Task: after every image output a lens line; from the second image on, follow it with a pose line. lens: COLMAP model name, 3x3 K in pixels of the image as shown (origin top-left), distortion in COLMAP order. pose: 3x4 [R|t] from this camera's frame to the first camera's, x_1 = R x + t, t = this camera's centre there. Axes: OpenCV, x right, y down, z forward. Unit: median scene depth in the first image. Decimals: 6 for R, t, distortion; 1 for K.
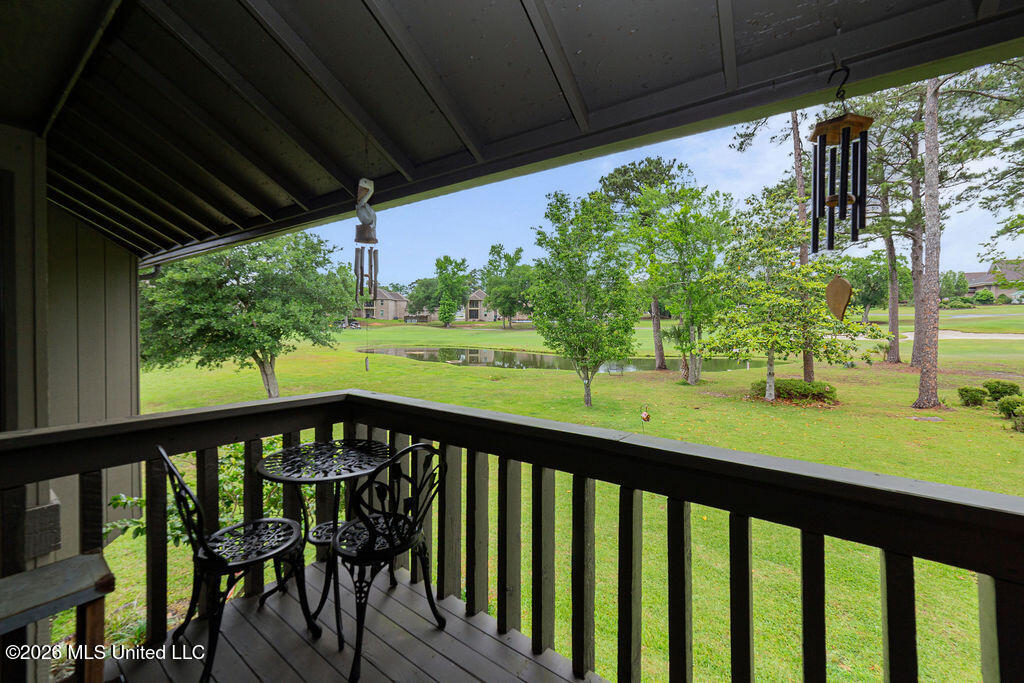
lens RADIAL K [[405.6, 0, 511.4], [0, 405.6, 323.0], [0, 0, 1]] dist [-0.022084, 0.006883]
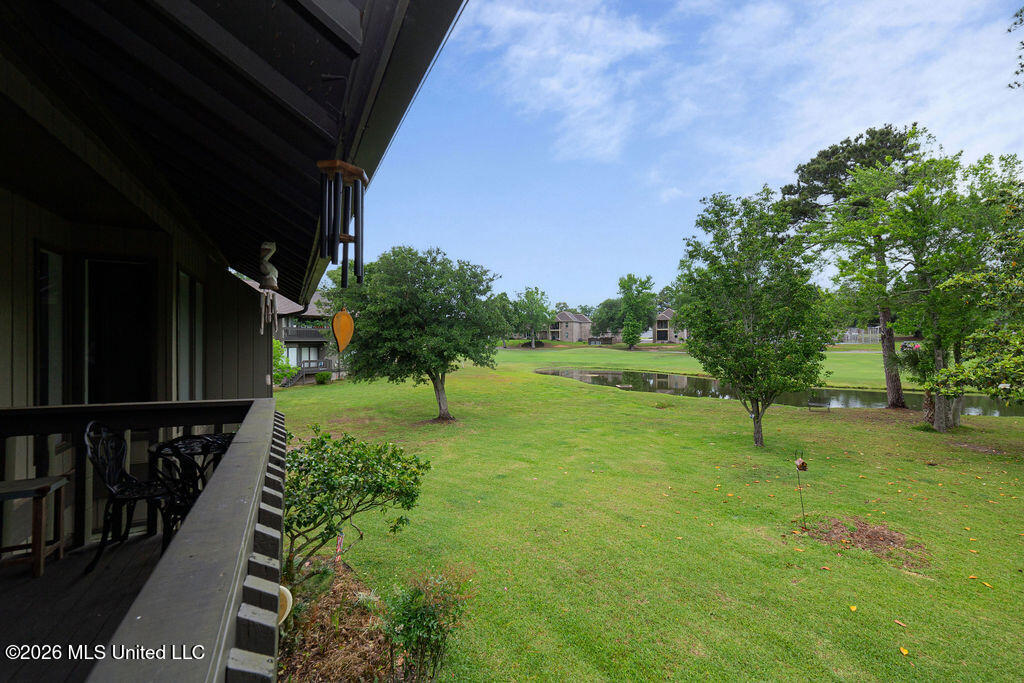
lens RADIAL K [[418.0, 0, 514.6], [0, 418.0, 338.2], [0, 0, 1]] dist [-0.027270, 0.007798]
pose [[0.897062, -0.007233, -0.441846, 0.109507], [0.000185, 0.999872, -0.015993, -0.001514], [0.441905, 0.014265, 0.896948, 0.014284]]
